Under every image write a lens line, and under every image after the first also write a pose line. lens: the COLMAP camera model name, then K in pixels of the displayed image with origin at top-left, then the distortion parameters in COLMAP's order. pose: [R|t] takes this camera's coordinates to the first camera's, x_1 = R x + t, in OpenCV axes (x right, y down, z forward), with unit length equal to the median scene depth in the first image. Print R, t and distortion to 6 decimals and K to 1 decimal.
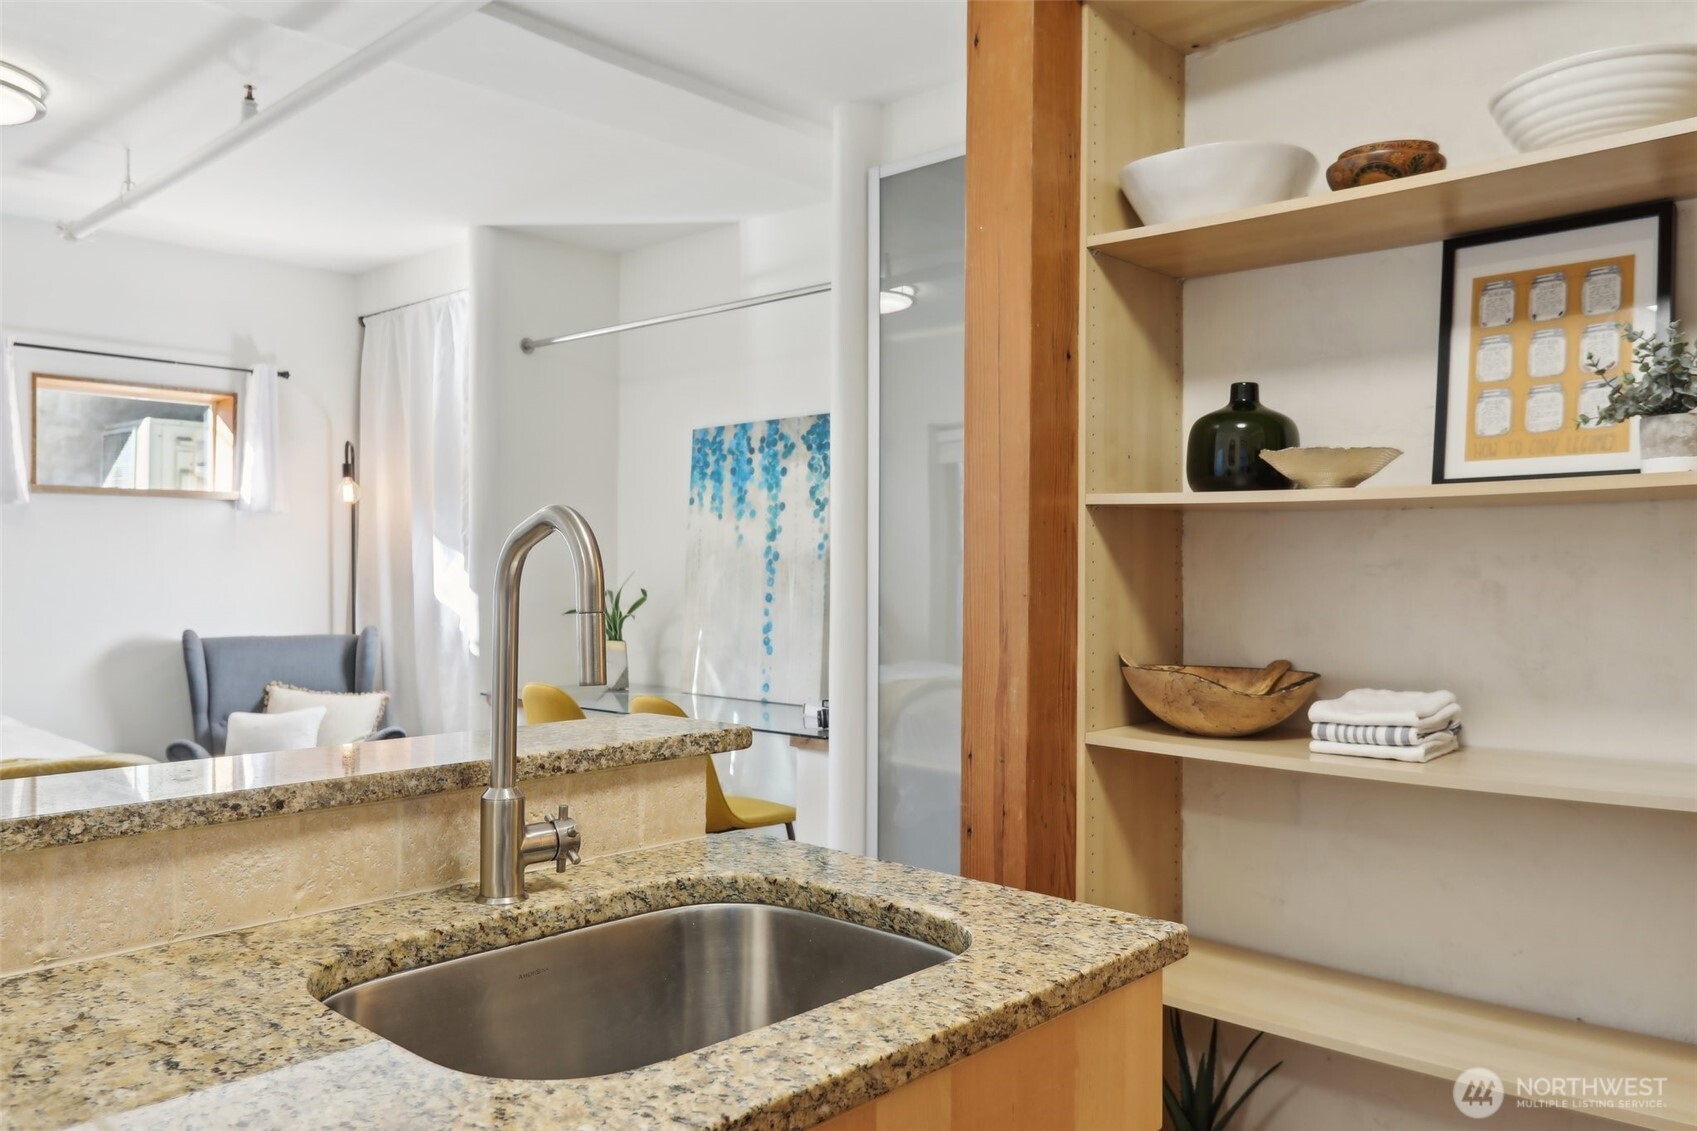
lens RADIAL K [[1278.5, 0, 842.6], [0, 1278.5, 568.5], [0, 0, 1]] dist [-0.005568, 0.007486]
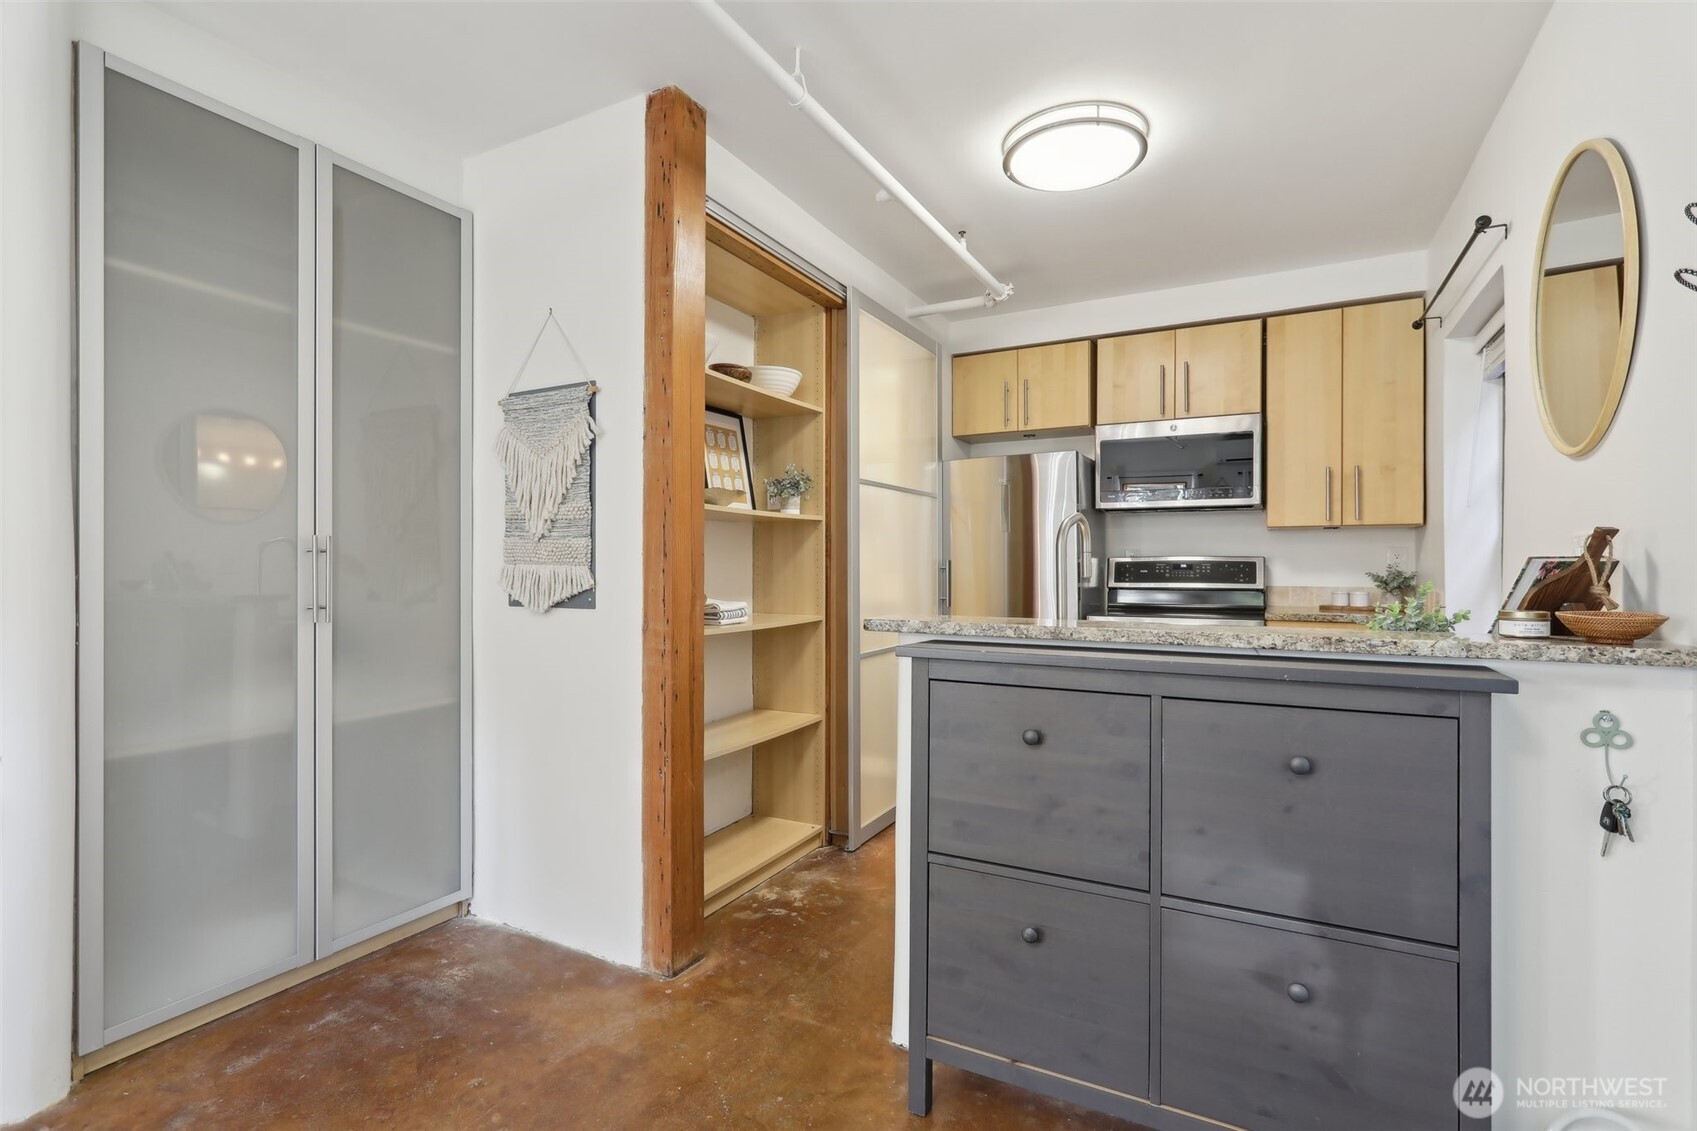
lens RADIAL K [[798.9, 0, 847.6], [0, 798.9, 566.3], [0, 0, 1]] dist [-0.001390, -0.000028]
pose [[-0.257048, -0.004727, 0.966387, -0.855088], [-0.002125, 0.999988, 0.004326, 0.028012], [-0.966396, -0.000942, -0.257055, 0.940006]]
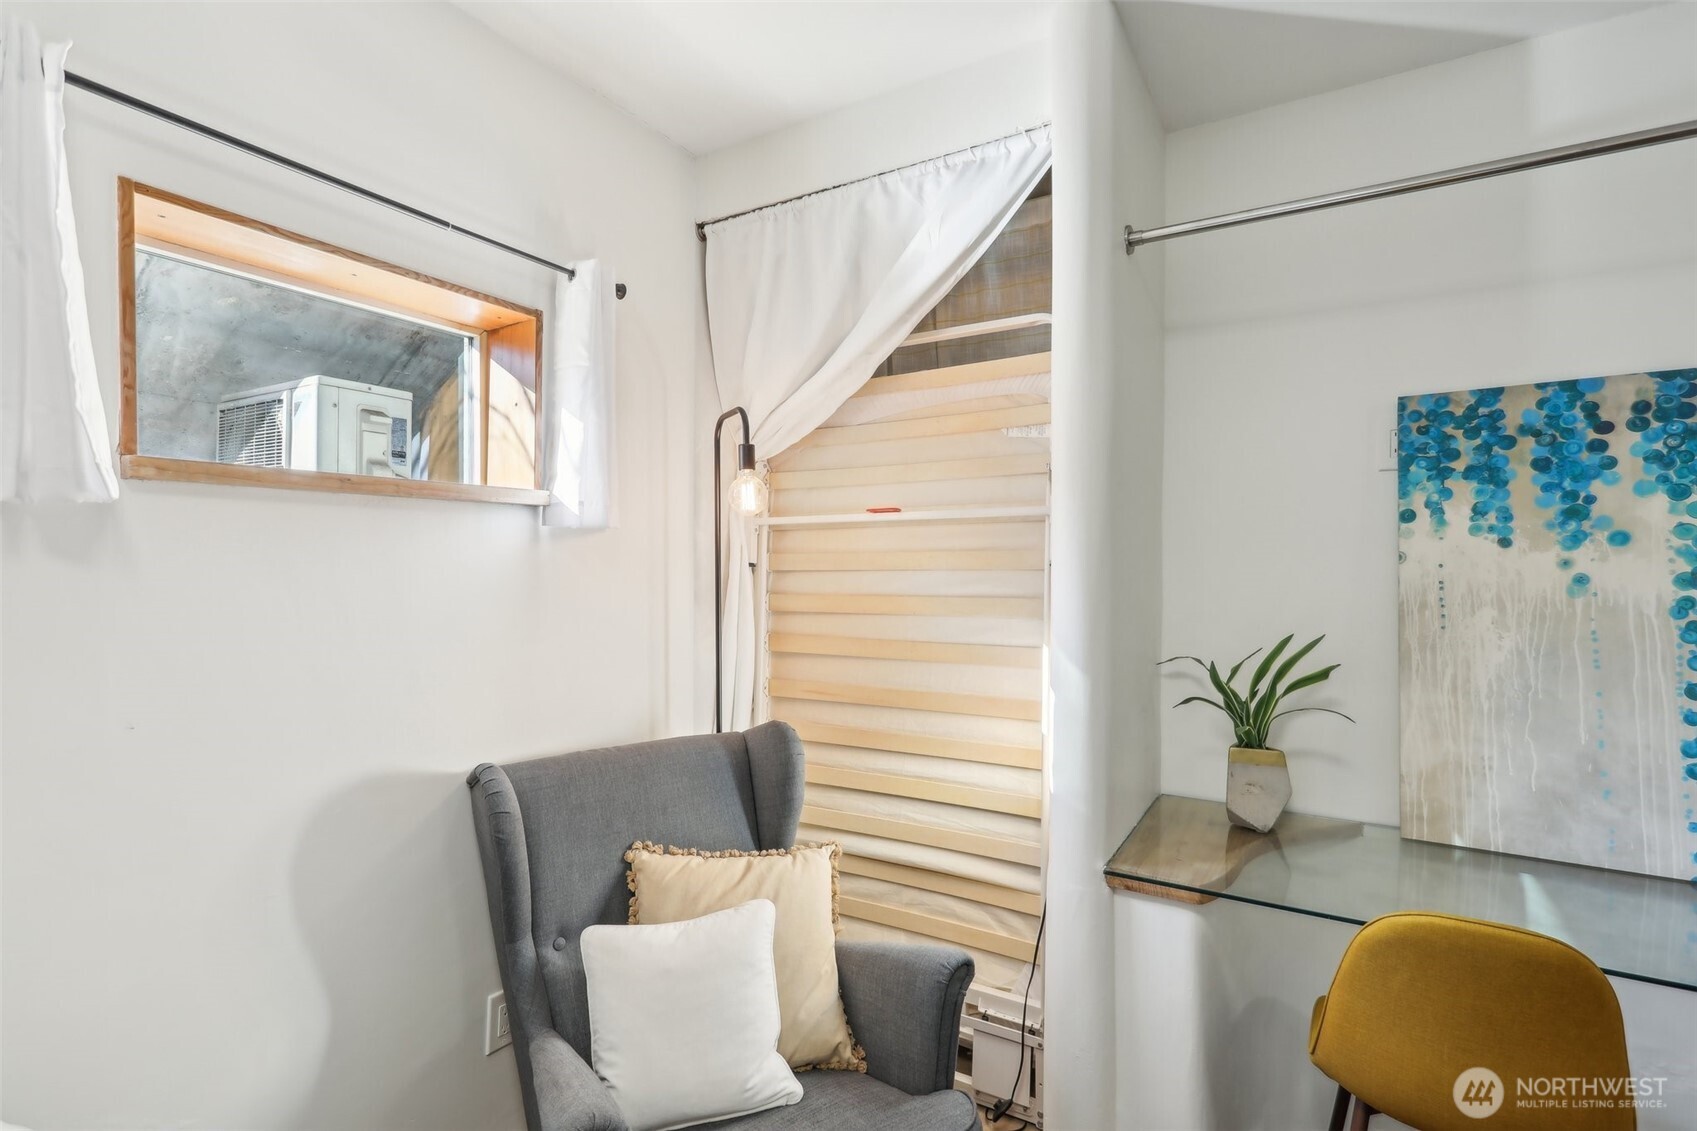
lens RADIAL K [[811.2, 0, 861.3], [0, 811.2, 578.6], [0, 0, 1]] dist [0.001949, 0.000819]
pose [[0.978431, -0.004817, 0.206517, -0.893028], [0.002303, 0.999920, 0.012412, -0.057610], [-0.206560, -0.011669, 0.978364, 1.361121]]
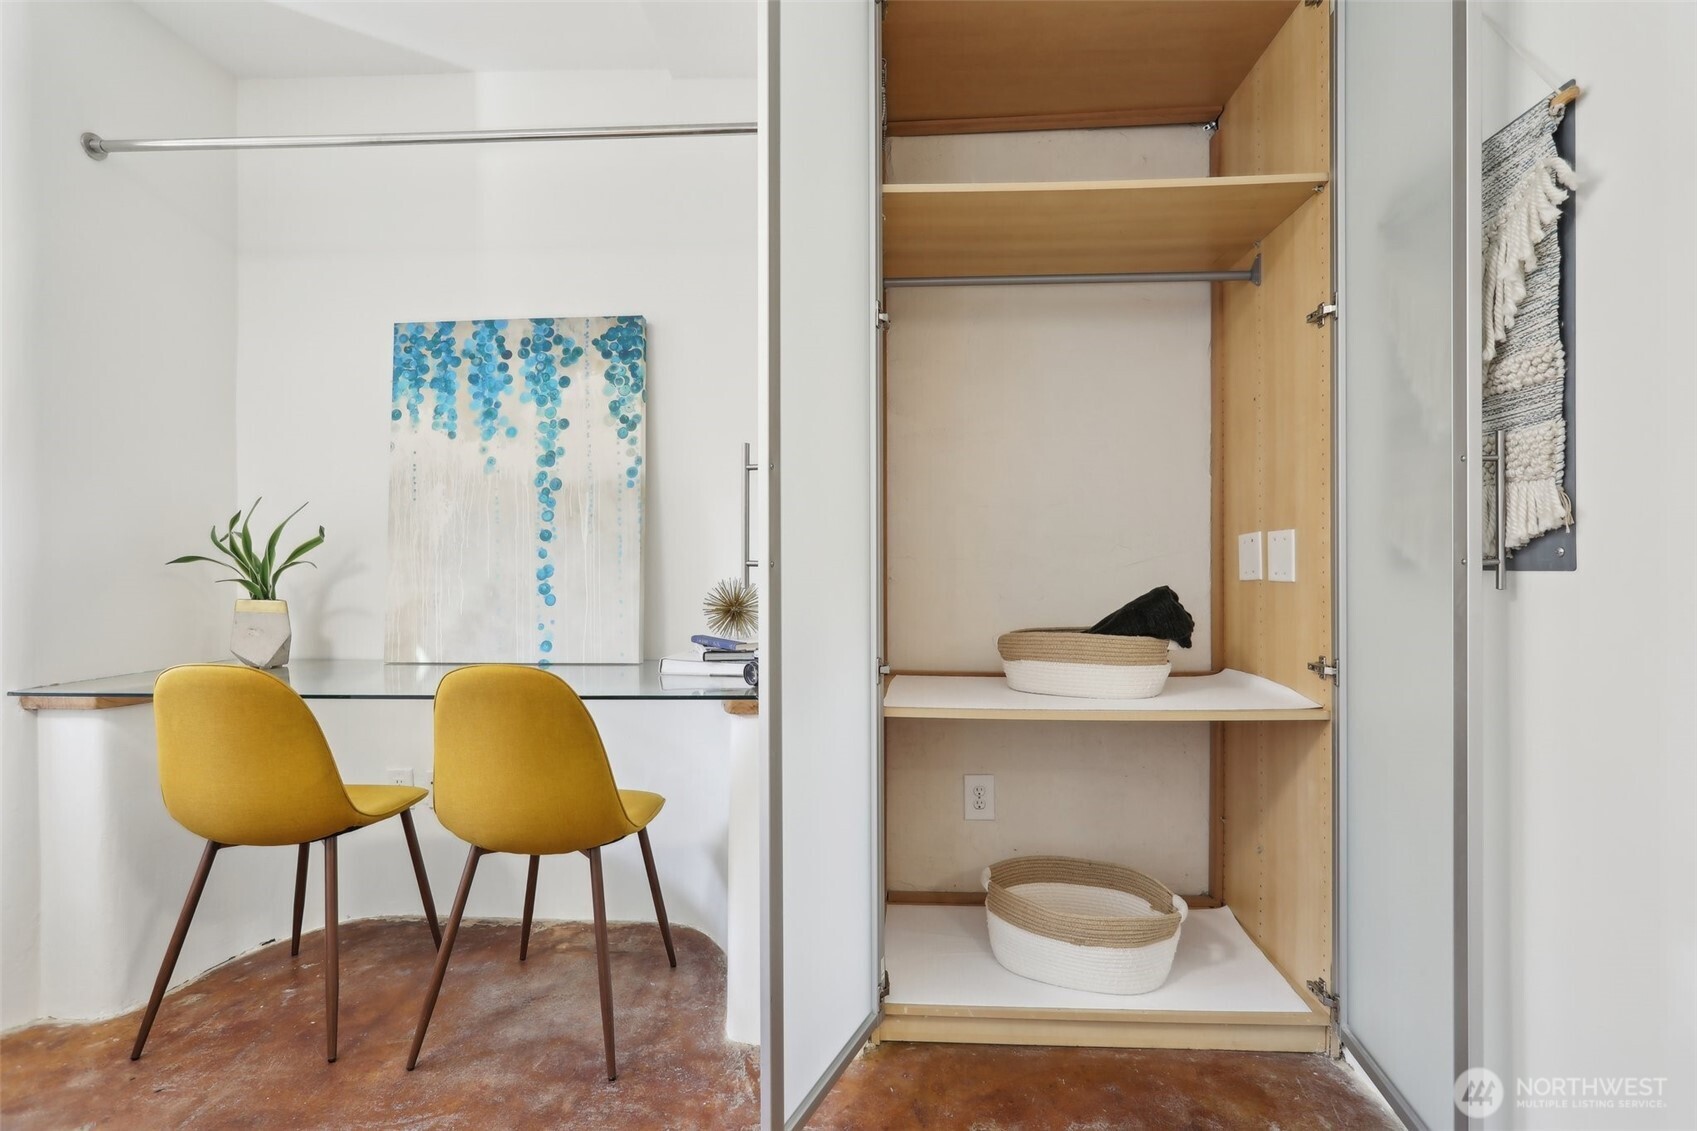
lens RADIAL K [[807.1, 0, 848.5], [0, 807.1, 565.5], [0, 0, 1]] dist [-0.011407, 0.010871]
pose [[0.765446, -0.005008, 0.643481, -0.444356], [0.005907, 0.999982, 0.000756, 0.079227], [-0.643473, 0.003223, 0.765462, 0.903071]]
